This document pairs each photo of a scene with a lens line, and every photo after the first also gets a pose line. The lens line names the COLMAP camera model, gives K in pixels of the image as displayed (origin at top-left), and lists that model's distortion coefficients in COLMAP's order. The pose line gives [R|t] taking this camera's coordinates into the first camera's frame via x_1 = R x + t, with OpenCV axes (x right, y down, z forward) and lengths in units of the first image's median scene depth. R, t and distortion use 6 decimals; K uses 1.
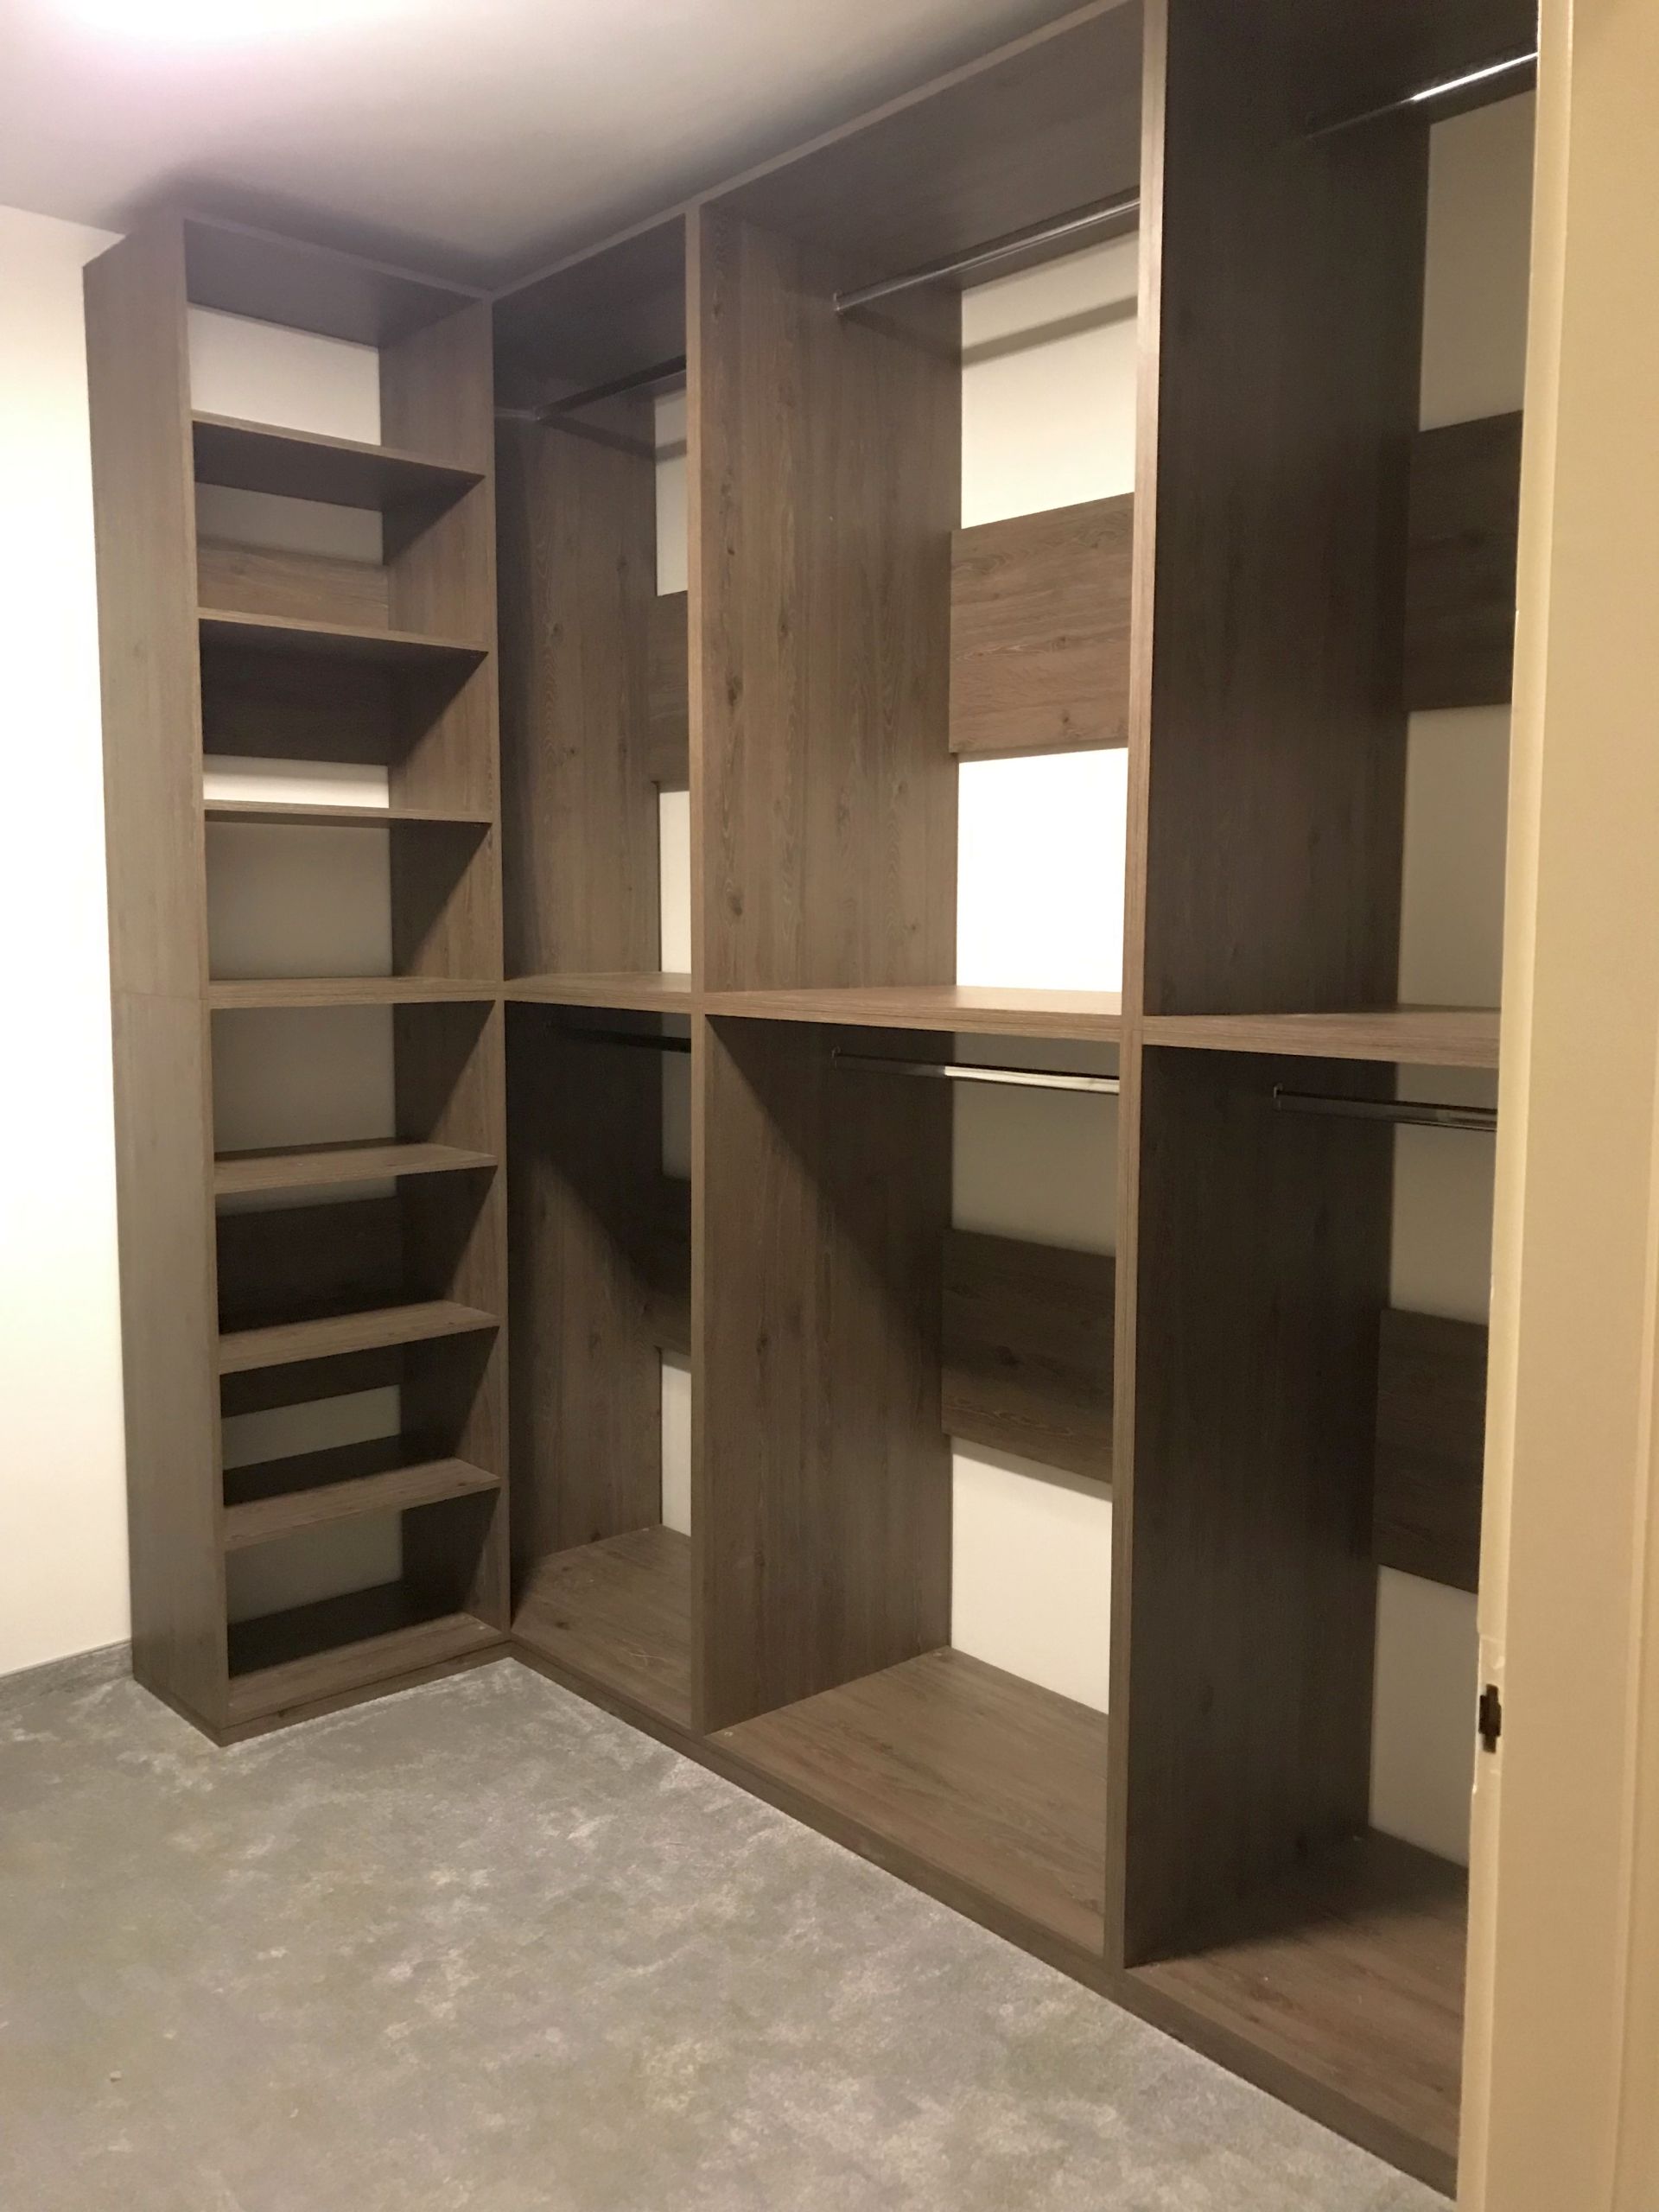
lens RADIAL K [[1817.3, 0, 842.0], [0, 1817.3, 1101.3], [0, 0, 1]] dist [0.026814, 0.004065]
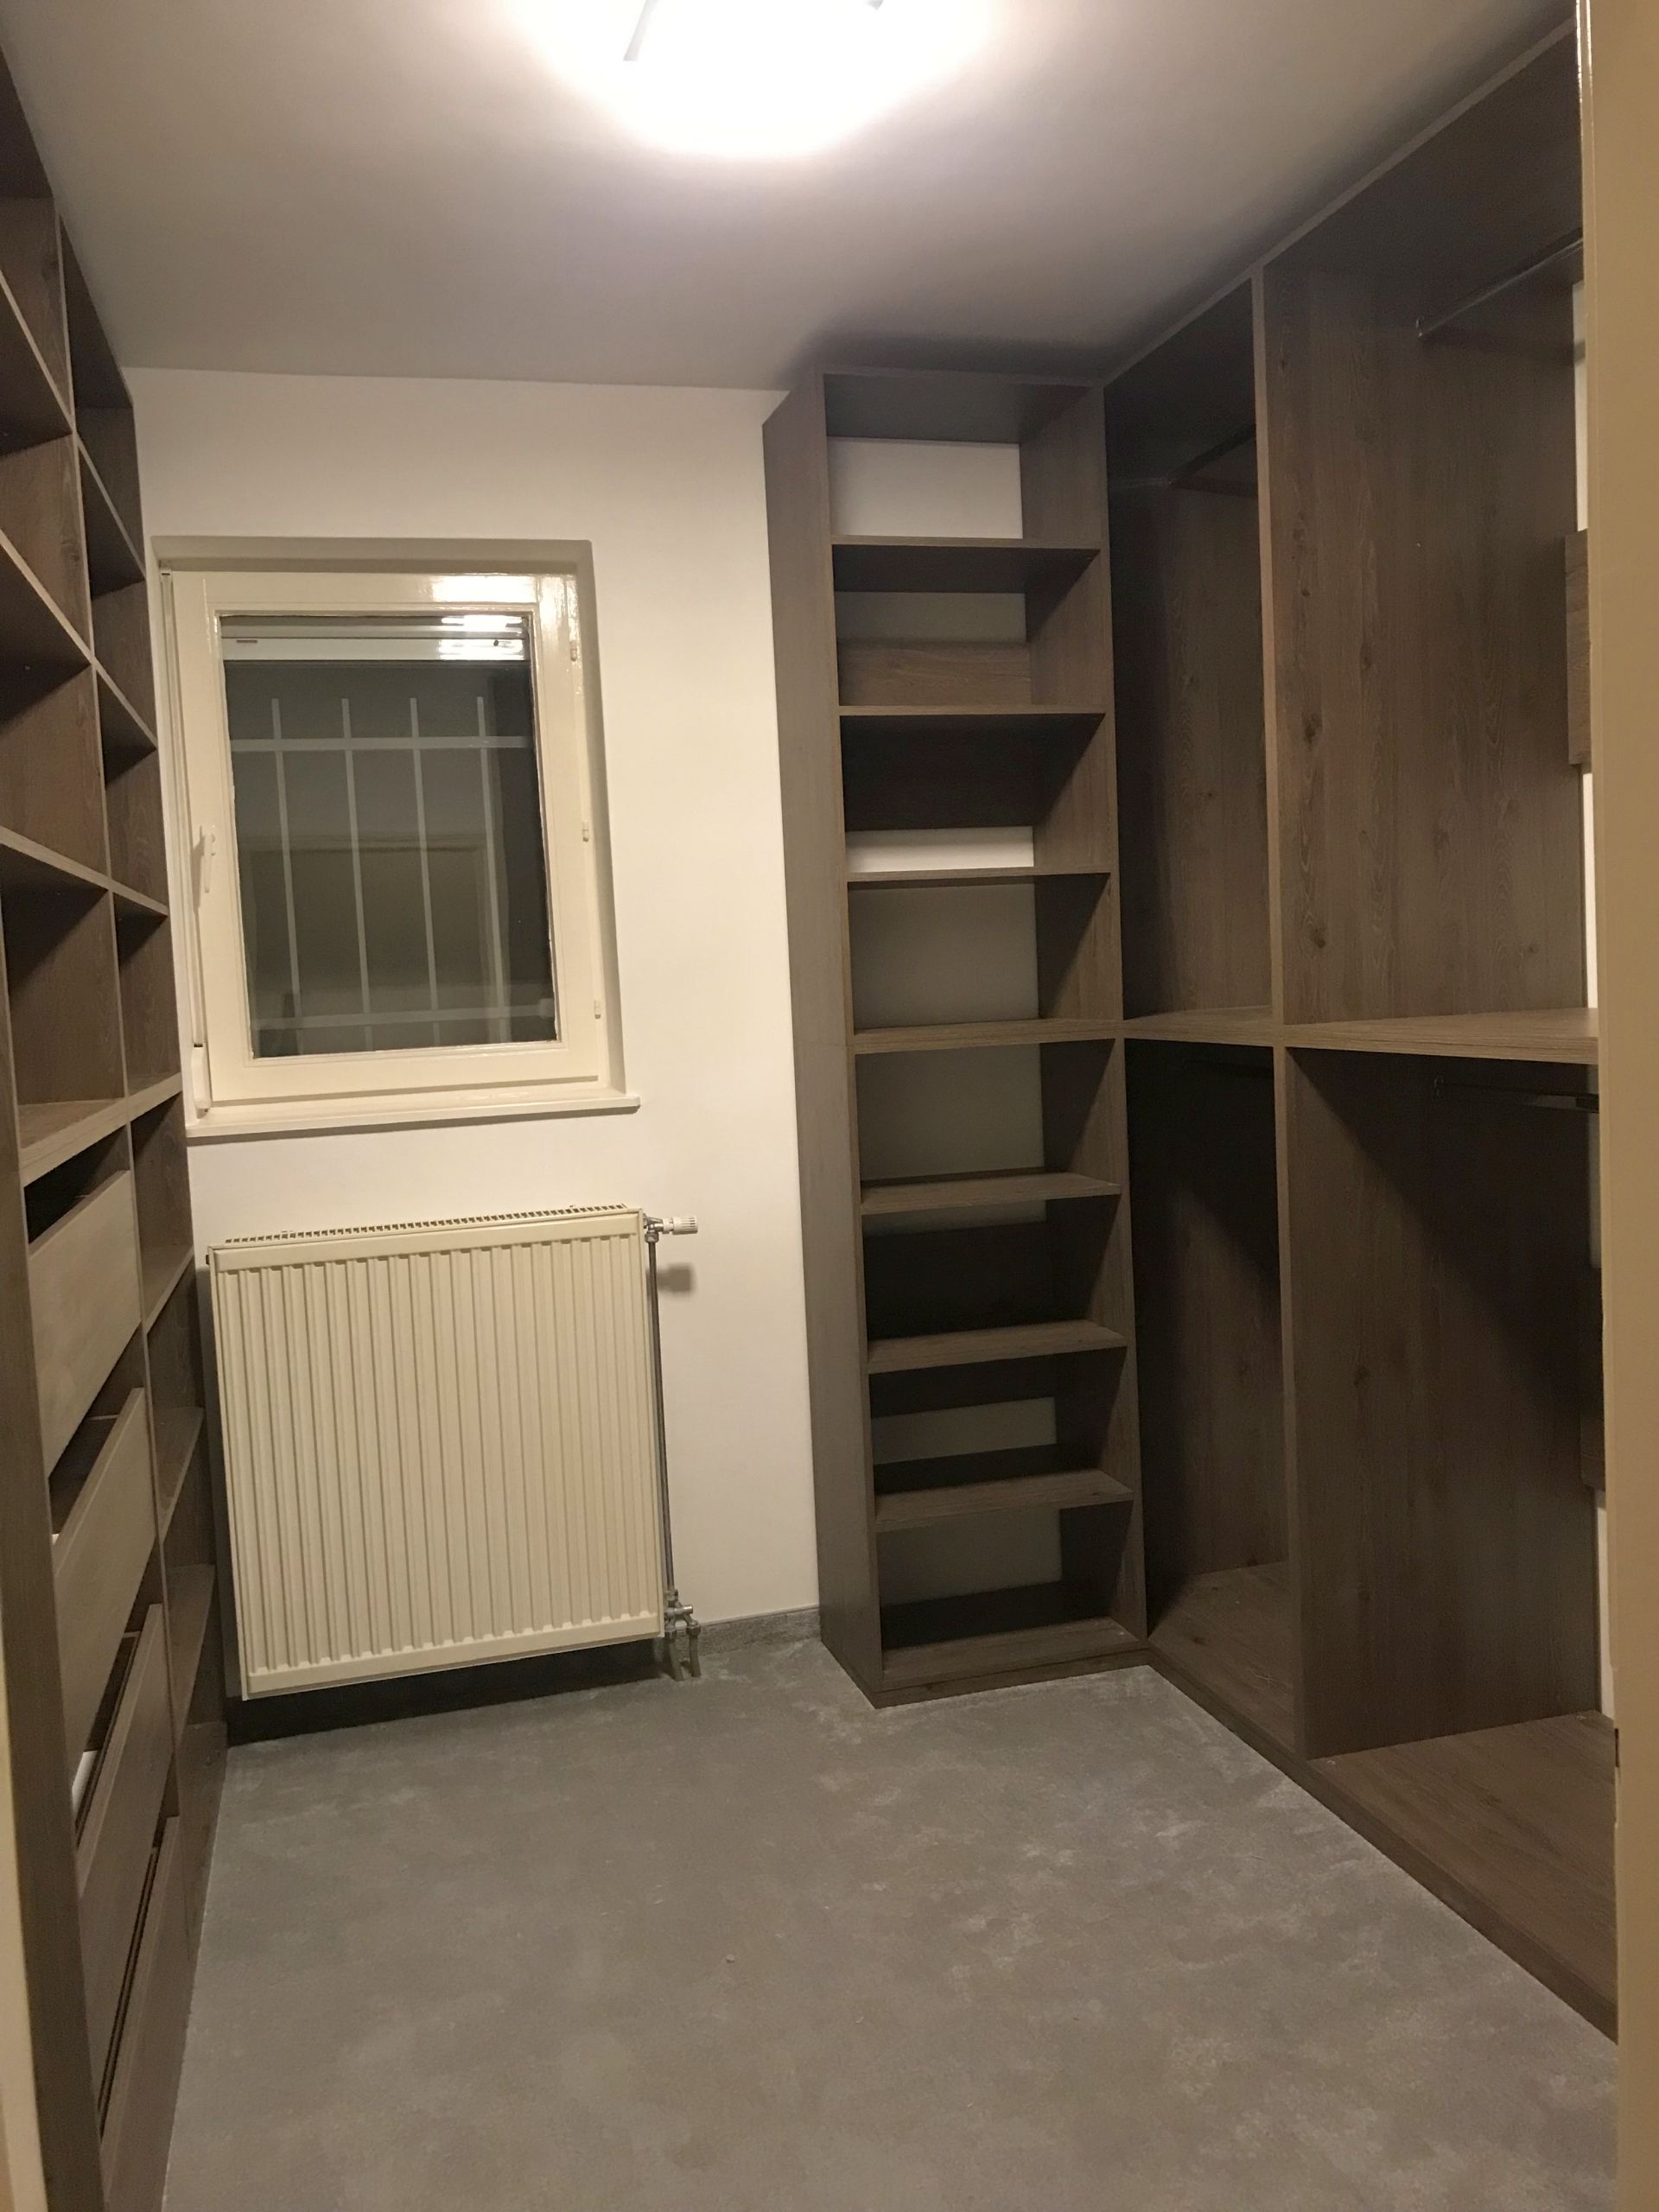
lens RADIAL K [[1817.3, 0, 842.0], [0, 1817.3, 1101.3], [0, 0, 1]] dist [0.026814, 0.004065]
pose [[0.900622, -0.015314, -0.434334, 0.134895], [0.007626, 0.999782, -0.019437, 0.000645], [0.434537, 0.014193, 0.900542, -0.026359]]
